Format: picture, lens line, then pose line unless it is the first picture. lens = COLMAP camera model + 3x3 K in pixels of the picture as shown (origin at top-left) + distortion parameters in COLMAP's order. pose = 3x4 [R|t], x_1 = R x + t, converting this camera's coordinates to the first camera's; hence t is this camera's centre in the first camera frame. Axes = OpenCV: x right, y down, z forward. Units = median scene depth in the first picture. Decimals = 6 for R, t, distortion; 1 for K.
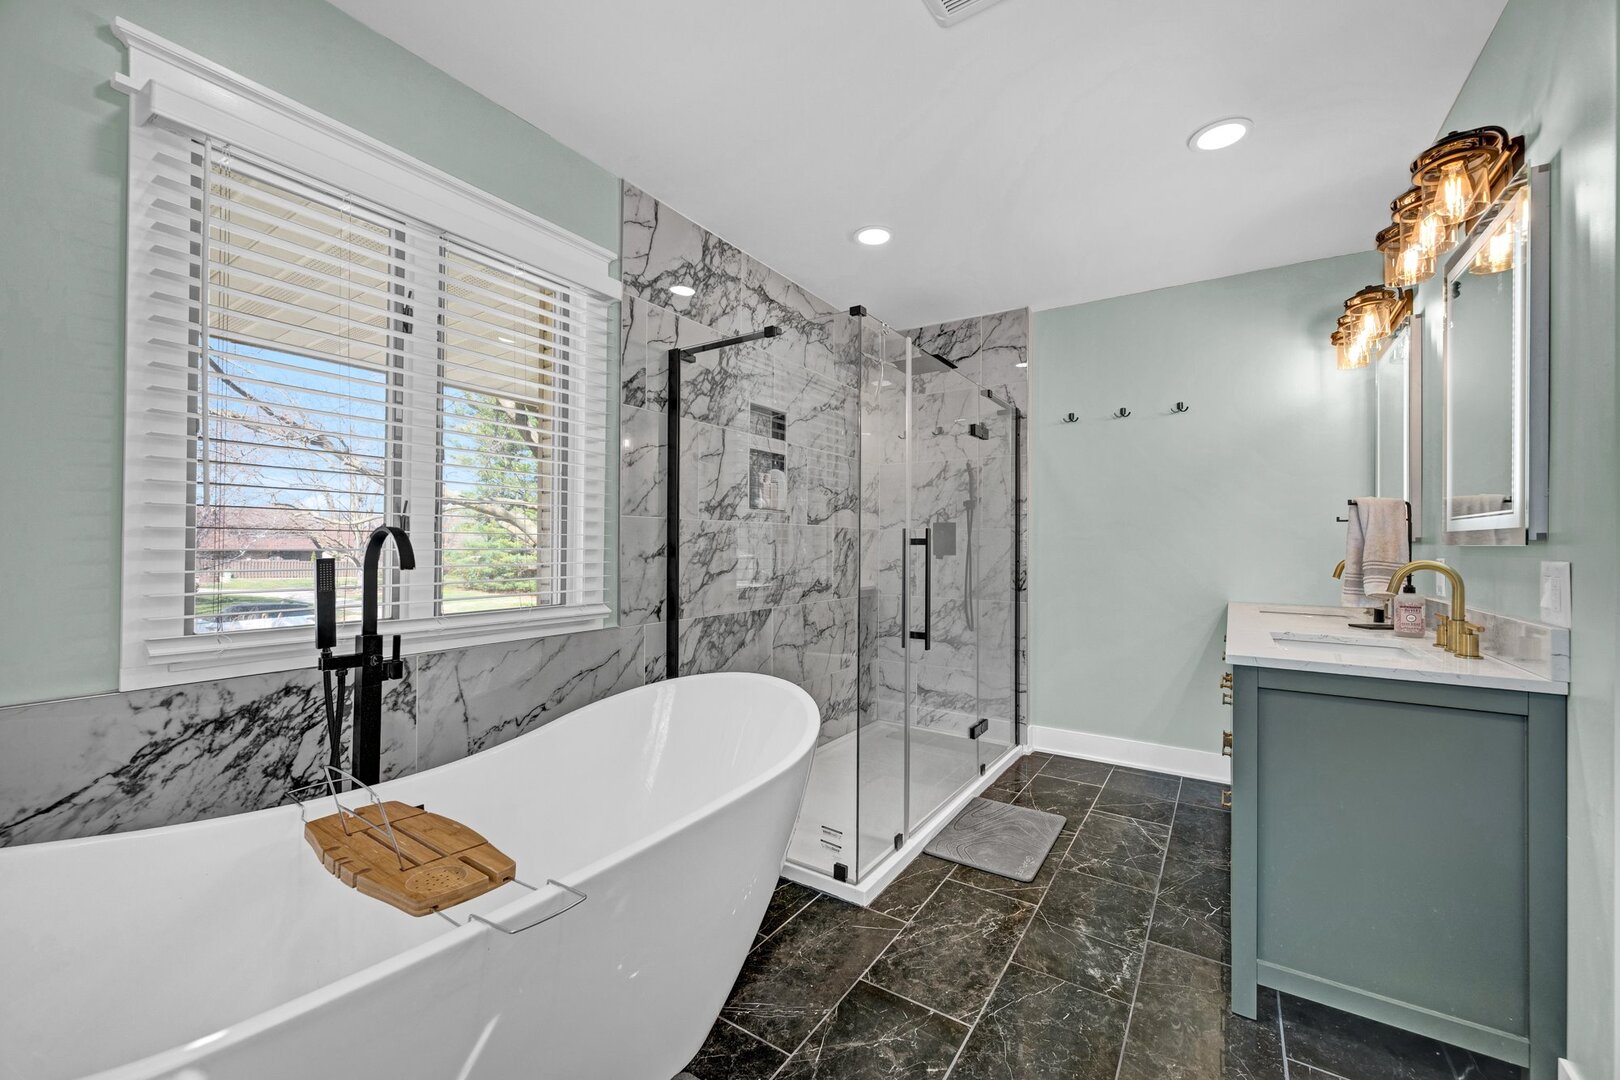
lens RADIAL K [[647.2, 0, 810.0], [0, 647.2, 540.0], [0, 0, 1]] dist [-0.000515, -0.000587]
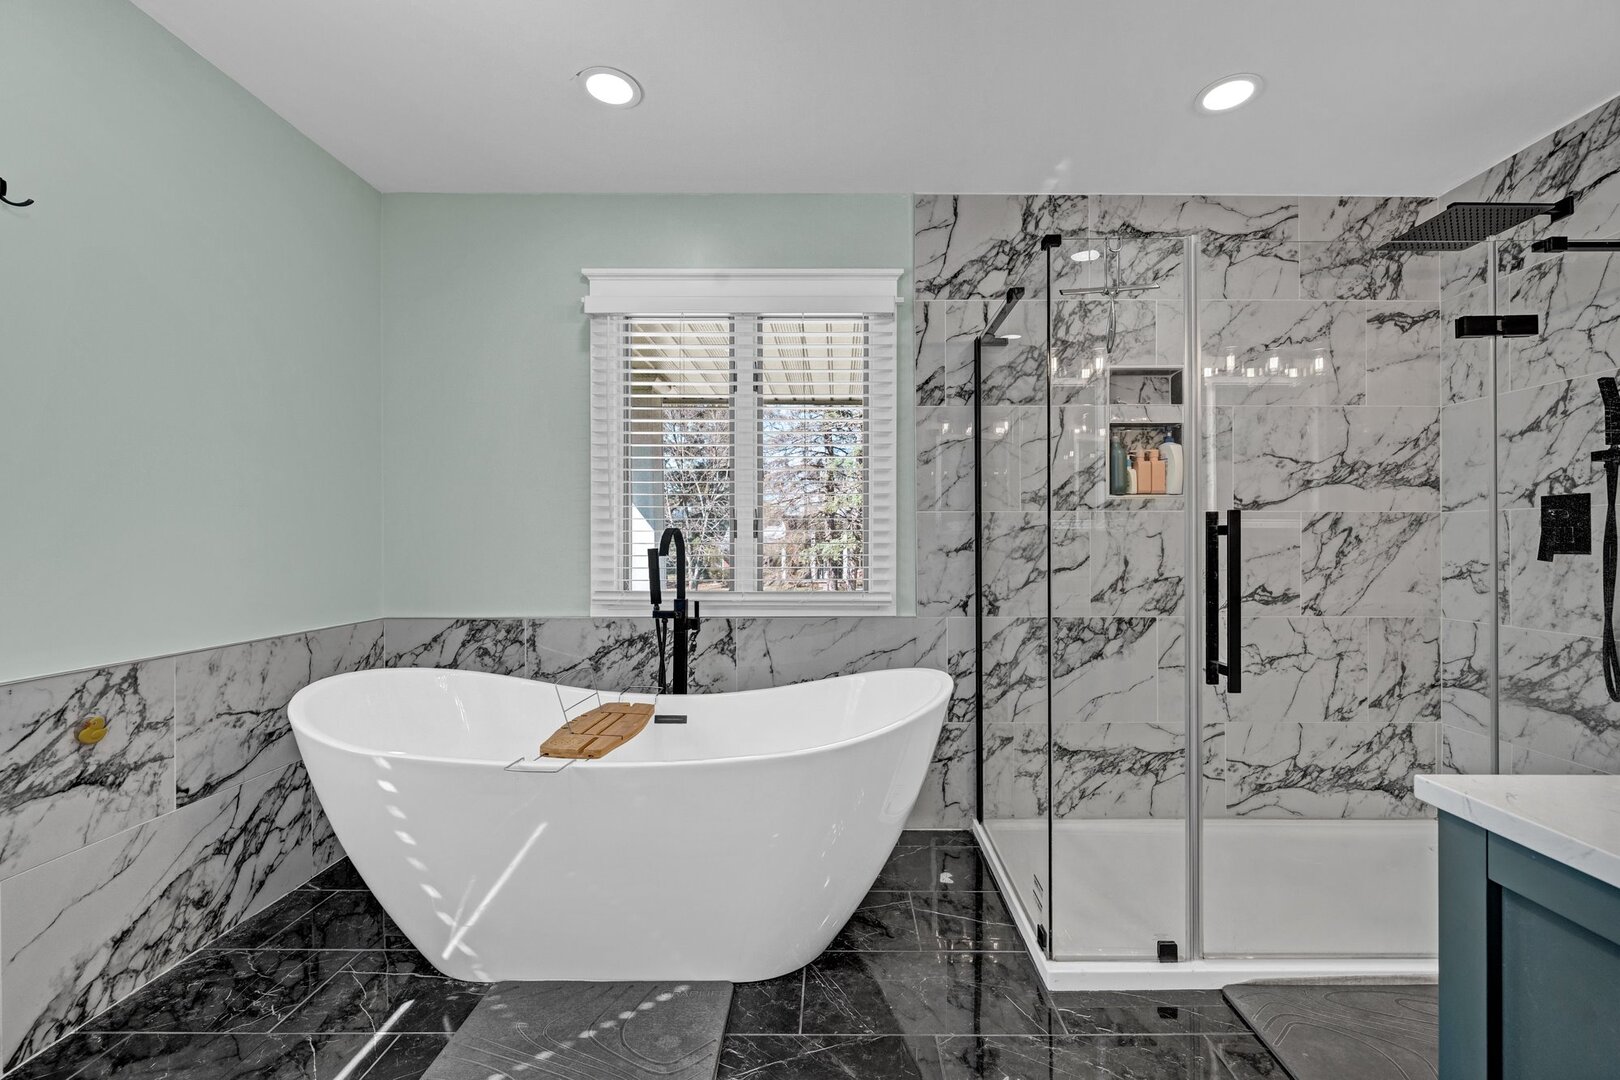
lens RADIAL K [[647.2, 0, 810.0], [0, 647.2, 540.0], [0, 0, 1]] dist [-0.000515, -0.000587]
pose [[0.545987, -0.004310, -0.837783, 0.476796], [0.011261, 0.999934, 0.002194, 0.004042], [0.837718, -0.010632, 0.545999, 0.258433]]
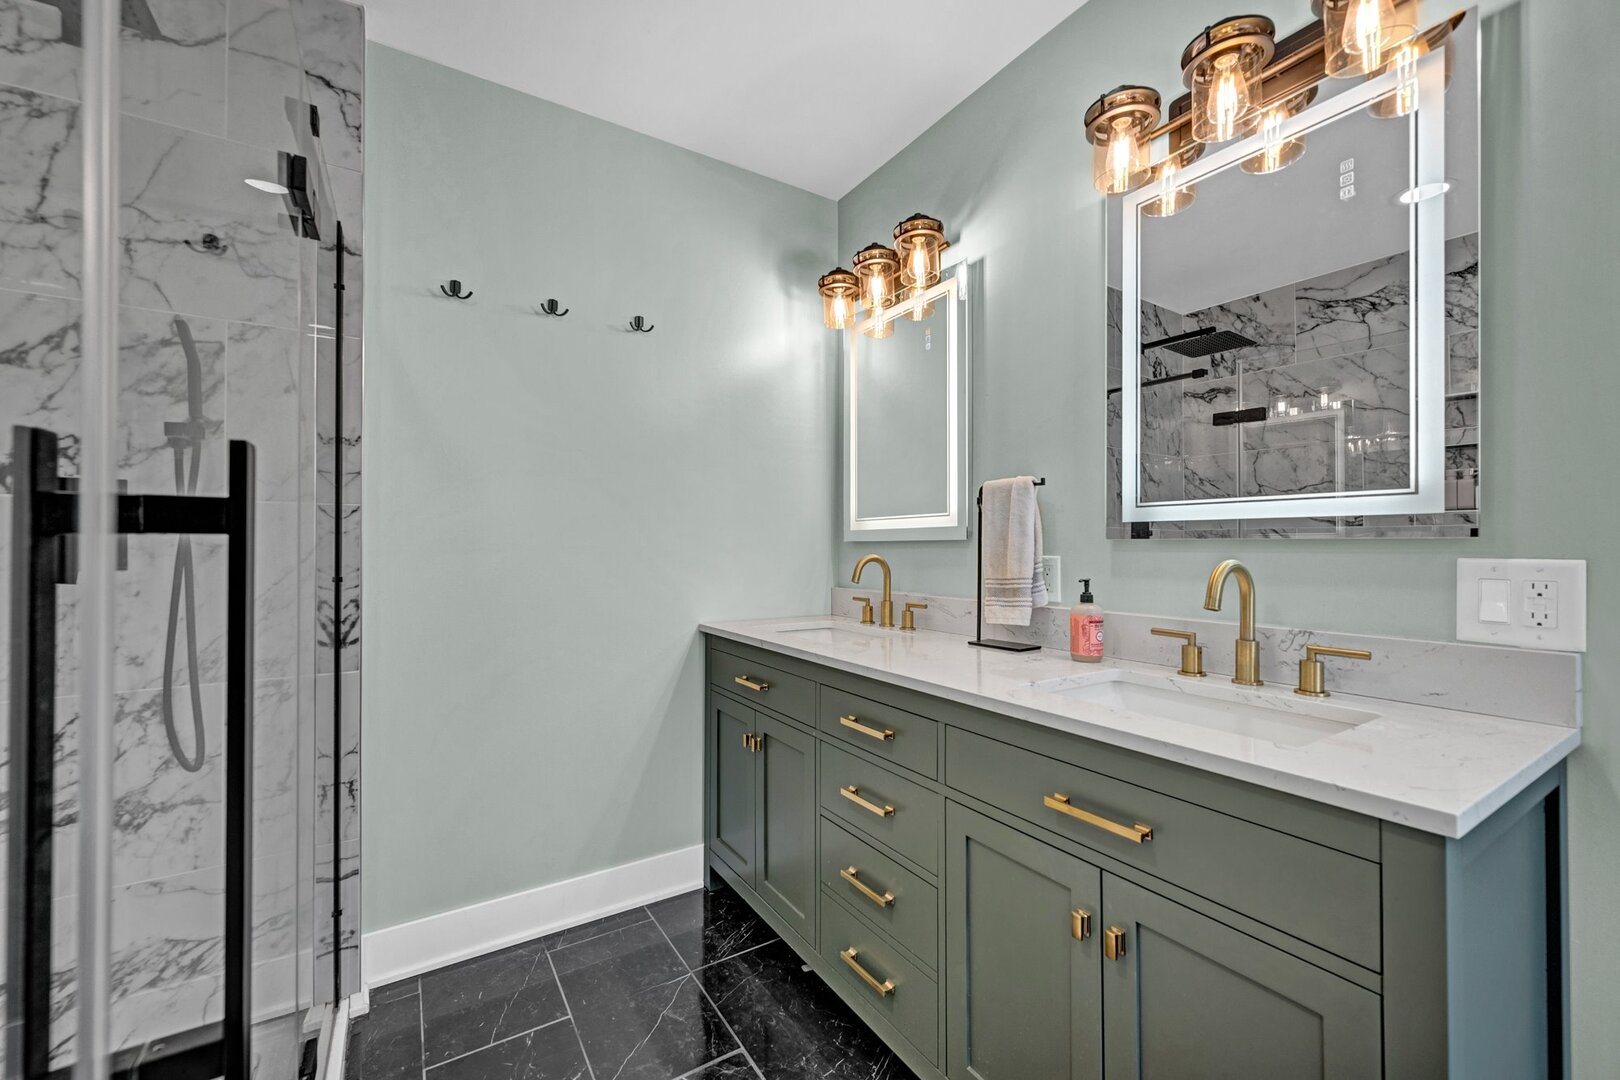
lens RADIAL K [[647.2, 0, 810.0], [0, 647.2, 540.0], [0, 0, 1]] dist [-0.000515, -0.000587]
pose [[0.414727, 0.001056, 0.909945, 0.082209], [-0.004314, 0.999990, 0.000806, 0.007419], [-0.909936, -0.004260, 0.414727, 0.747797]]
